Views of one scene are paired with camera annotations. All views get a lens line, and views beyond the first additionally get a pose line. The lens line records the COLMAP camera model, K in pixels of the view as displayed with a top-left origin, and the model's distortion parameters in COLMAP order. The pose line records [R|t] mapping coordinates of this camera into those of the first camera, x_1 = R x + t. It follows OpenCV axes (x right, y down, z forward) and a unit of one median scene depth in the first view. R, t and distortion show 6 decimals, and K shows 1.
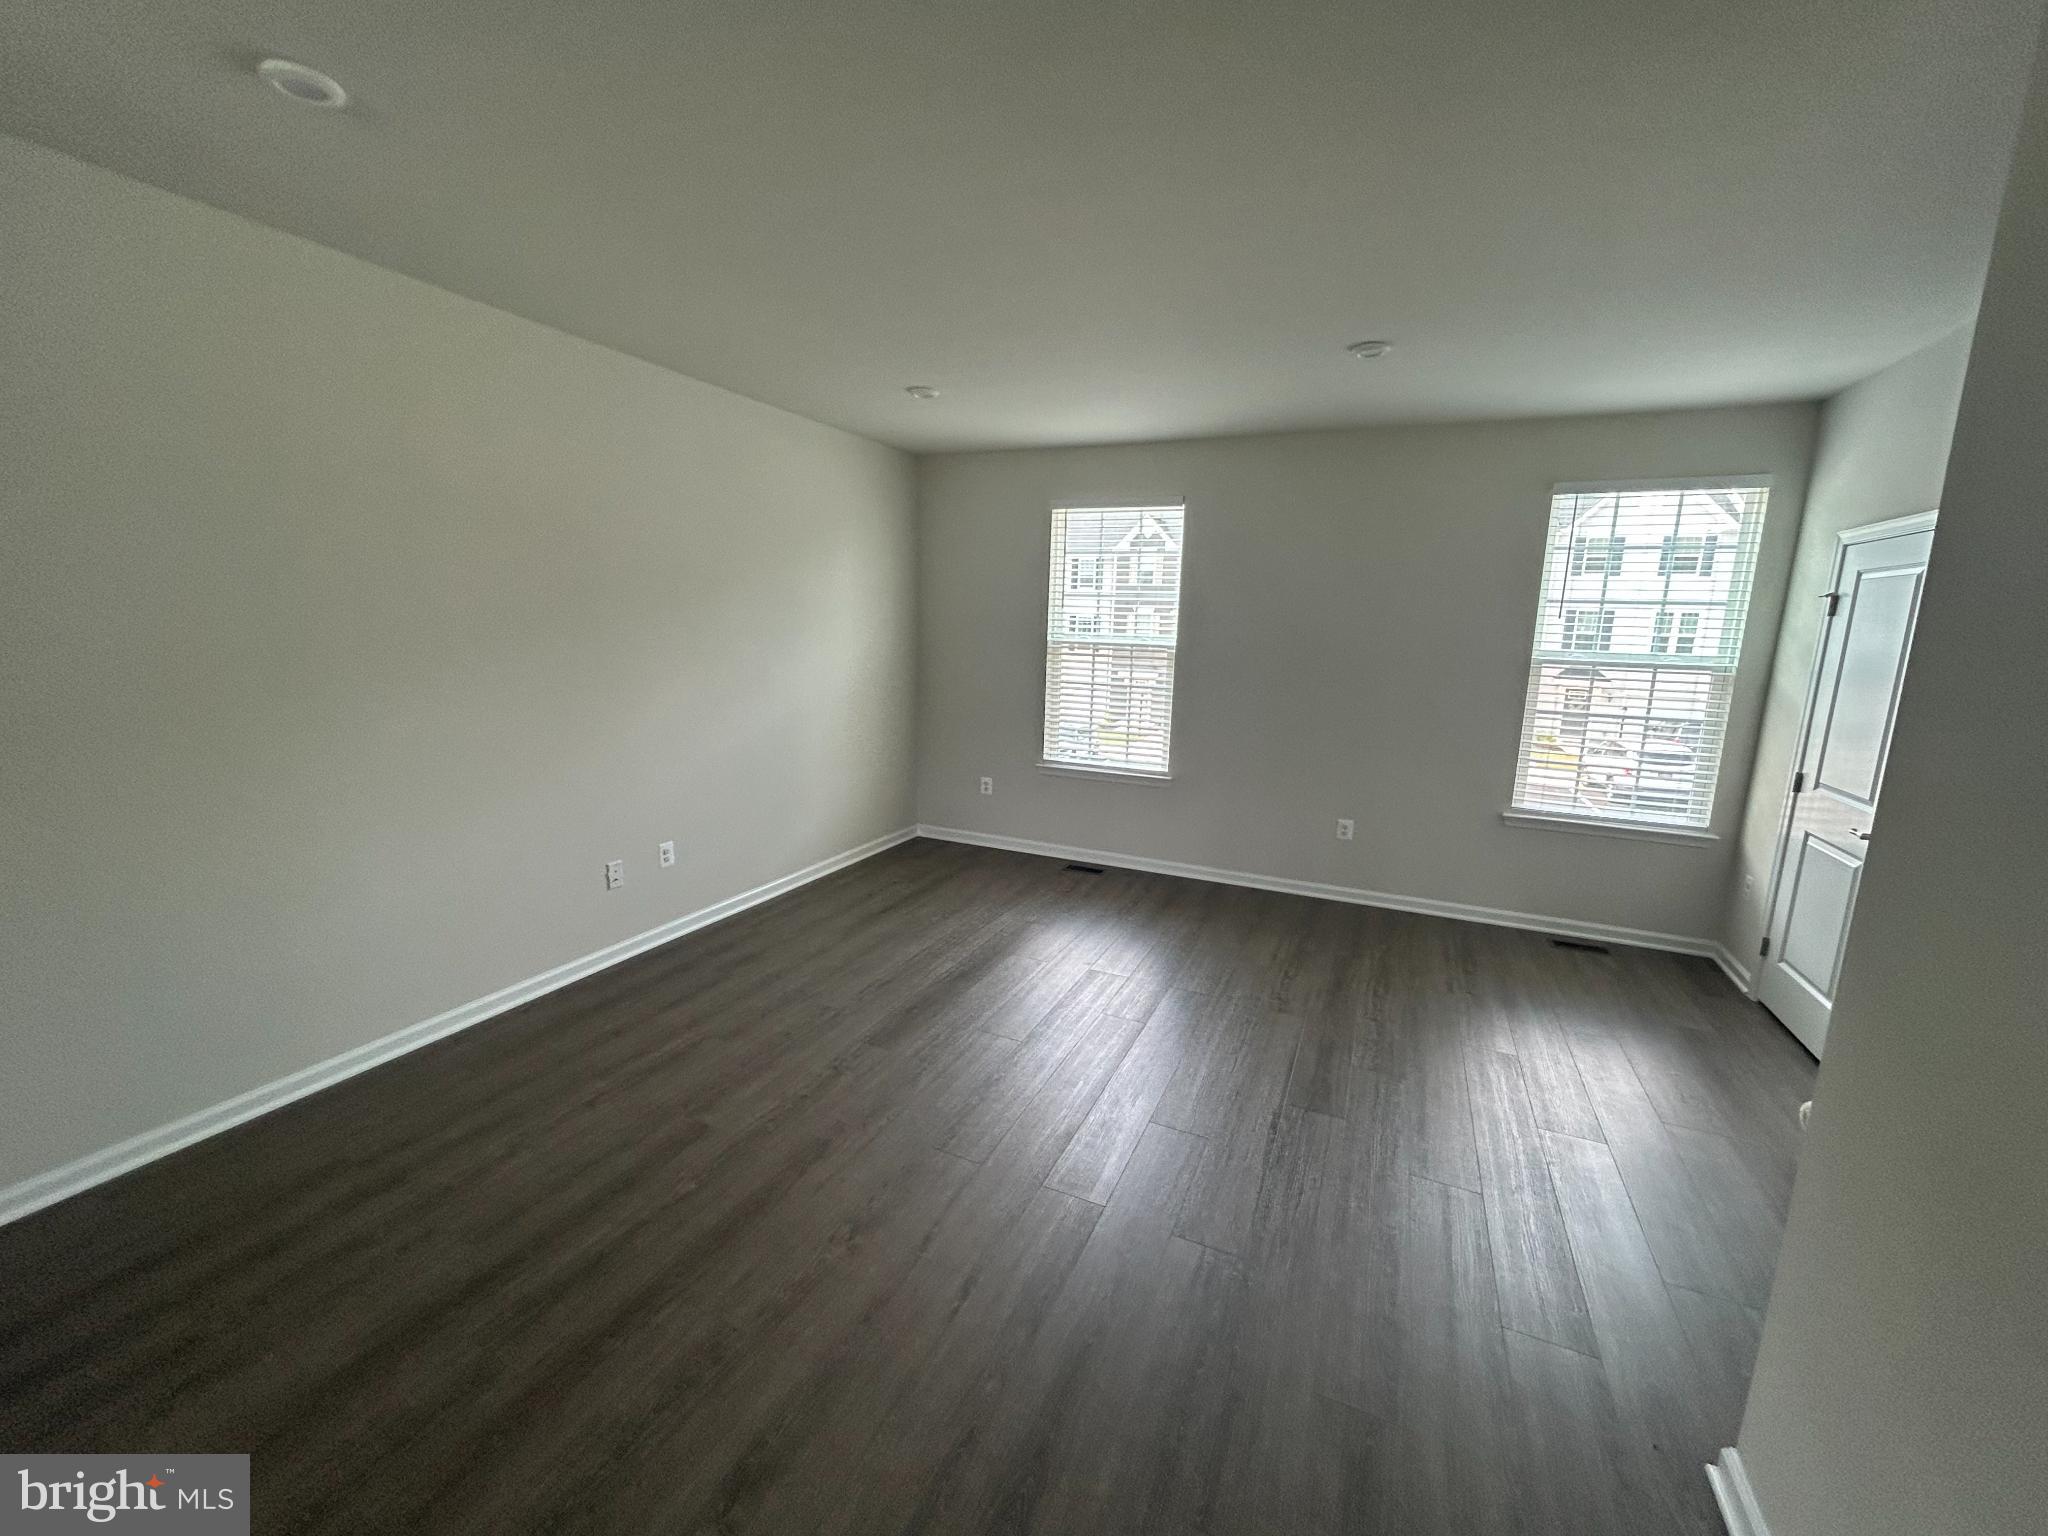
lens RADIAL K [[820.9, 0, 1013.9], [0, 820.9, 765.3], [0, 0, 1]] dist [-0.002276, 0.000235]
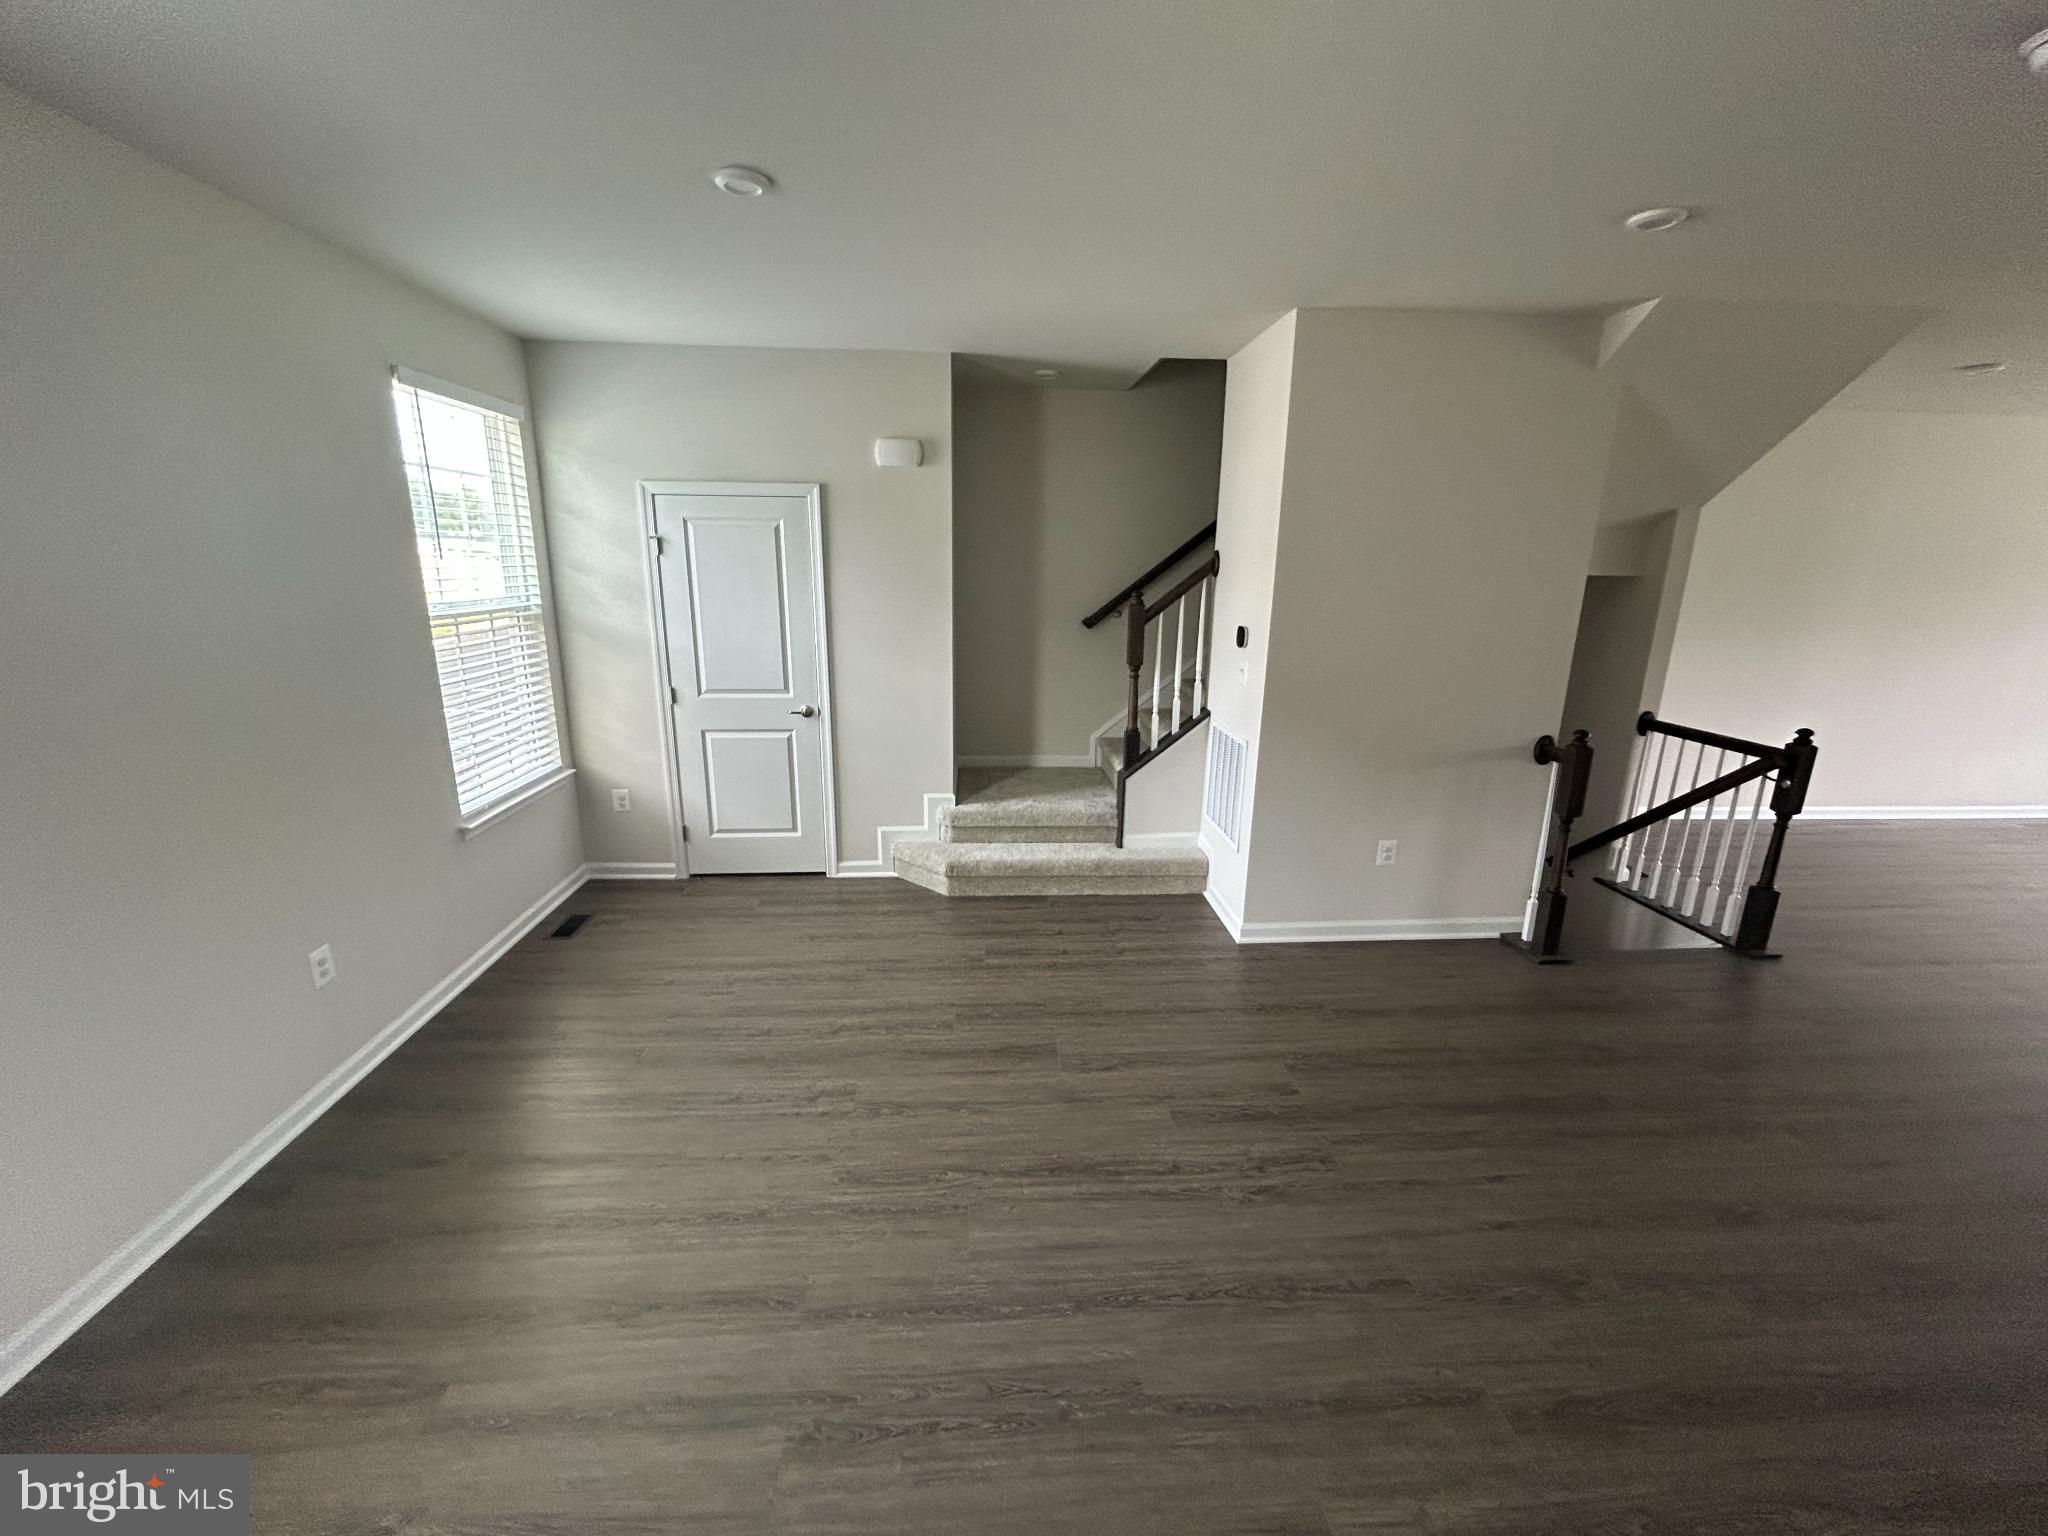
lens RADIAL K [[820.9, 0, 1013.5], [0, 820.9, 771.4], [0, 0, 1]] dist [-0.002276, 0.000235]
pose [[-0.464003, -0.260274, 0.846734, -0.276739], [0.131557, 0.925014, 0.356428, -0.204431], [-0.876010, 0.276778, -0.394968, 0.909220]]
